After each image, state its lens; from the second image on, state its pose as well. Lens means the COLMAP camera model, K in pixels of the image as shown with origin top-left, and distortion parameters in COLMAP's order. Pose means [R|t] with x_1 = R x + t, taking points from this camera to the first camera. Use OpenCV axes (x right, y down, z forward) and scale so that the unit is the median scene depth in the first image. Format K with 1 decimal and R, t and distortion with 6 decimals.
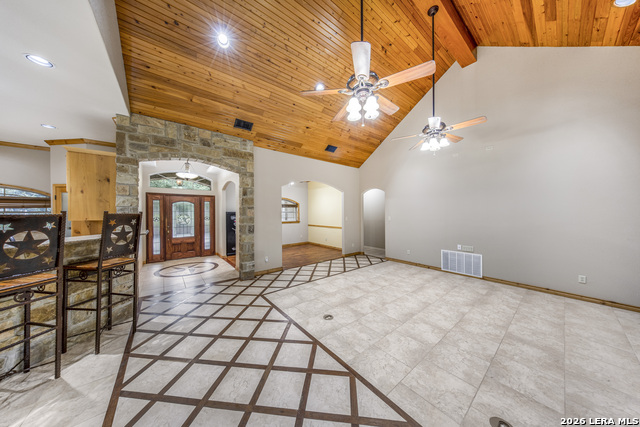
lens RADIAL K [[195.3, 0, 319.8], [0, 195.3, 211.0], [0, 0, 1]] dist [0.001113, -0.000003]
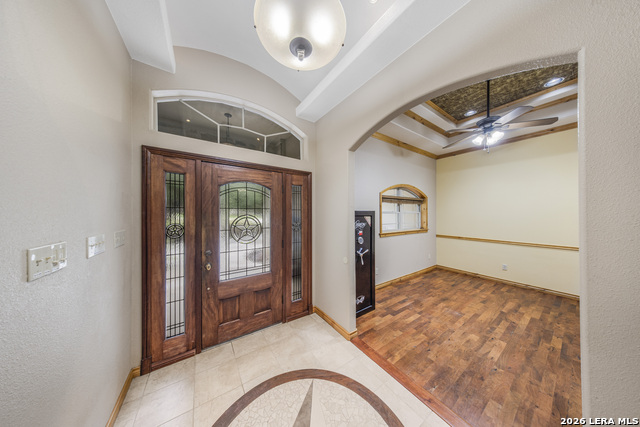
lens RADIAL K [[180.5, 0, 319.6], [0, 180.5, 210.7], [0, 0, 1]] dist [0.000953, 0.000033]
pose [[0.996885, 0.008821, -0.078379, -0.928670], [-0.008629, 0.999959, 0.002782, 0.007964], [0.078400, -0.002097, 0.996920, 1.164810]]
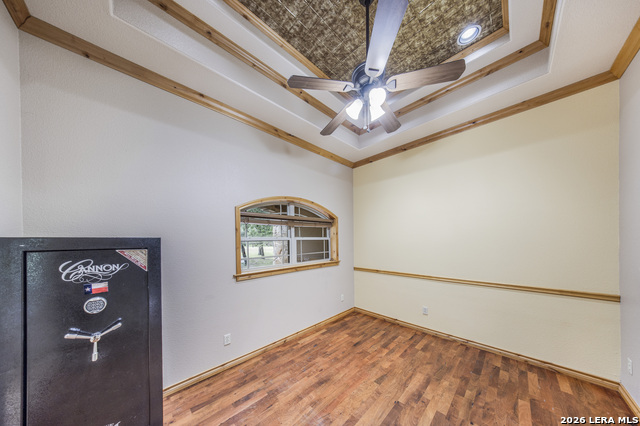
lens RADIAL K [[192.3, 0, 315.4], [0, 192.3, 237.9], [0, 0, 1]] dist [-0.000210, -0.000025]
pose [[0.996272, -0.001856, 0.086247, -0.468493], [0.001104, 0.999961, 0.008762, 0.004832], [-0.086260, -0.008634, 0.996235, 1.516970]]
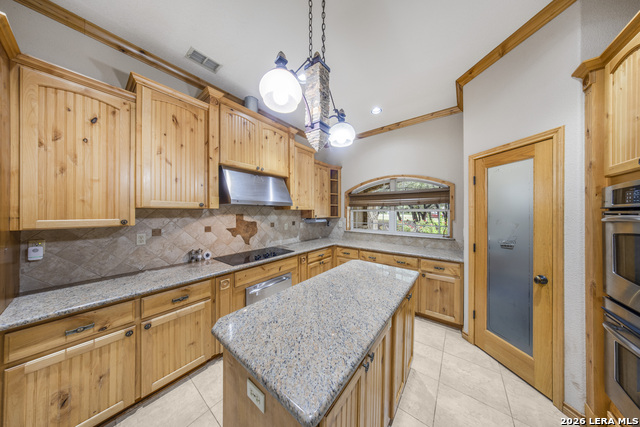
lens RADIAL K [[180.5, 0, 319.6], [0, 180.5, 210.7], [0, 0, 1]] dist [0.000953, 0.000033]
pose [[0.228873, -0.000847, -0.973456, -1.141506], [0.006258, 0.999980, 0.000601, 0.007543], [0.973436, -0.006230, 0.228874, 0.573289]]
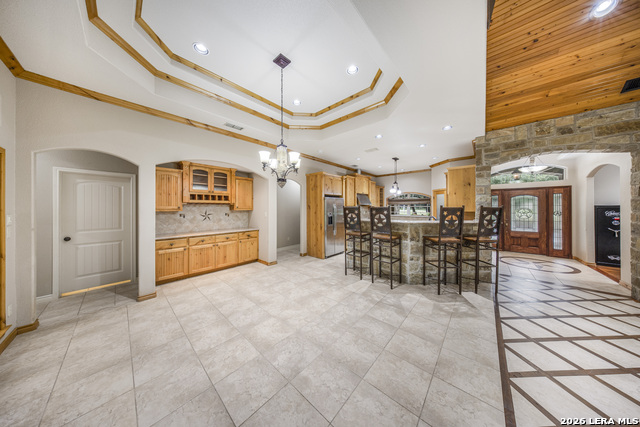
lens RADIAL K [[182.2, 0, 318.2], [0, 182.2, 207.4], [0, 0, 1]] dist [-0.000757, 0.000017]
pose [[0.156620, 0.006131, -0.987640, 0.082653], [0.006474, 0.999953, 0.007235, -0.001863], [0.987638, -0.007527, 0.156573, -0.296627]]
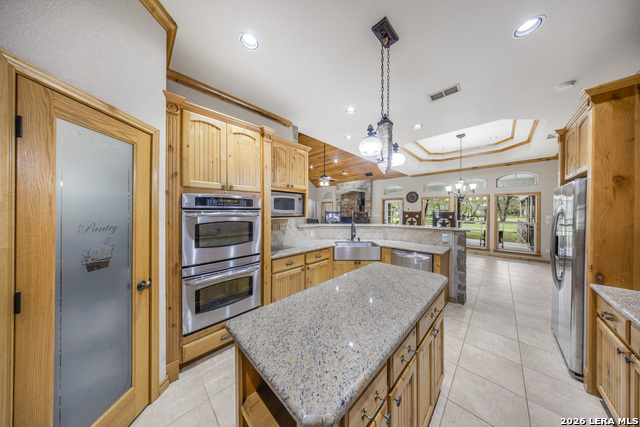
lens RADIAL K [[180.5, 0, 319.6], [0, 180.5, 210.7], [0, 0, 1]] dist [0.000953, 0.000033]
pose [[-0.107953, 0.007092, 0.994131, -1.812639], [-0.010015, 0.999916, -0.008221, 0.014124], [-0.994106, -0.010844, -0.107873, 0.831646]]
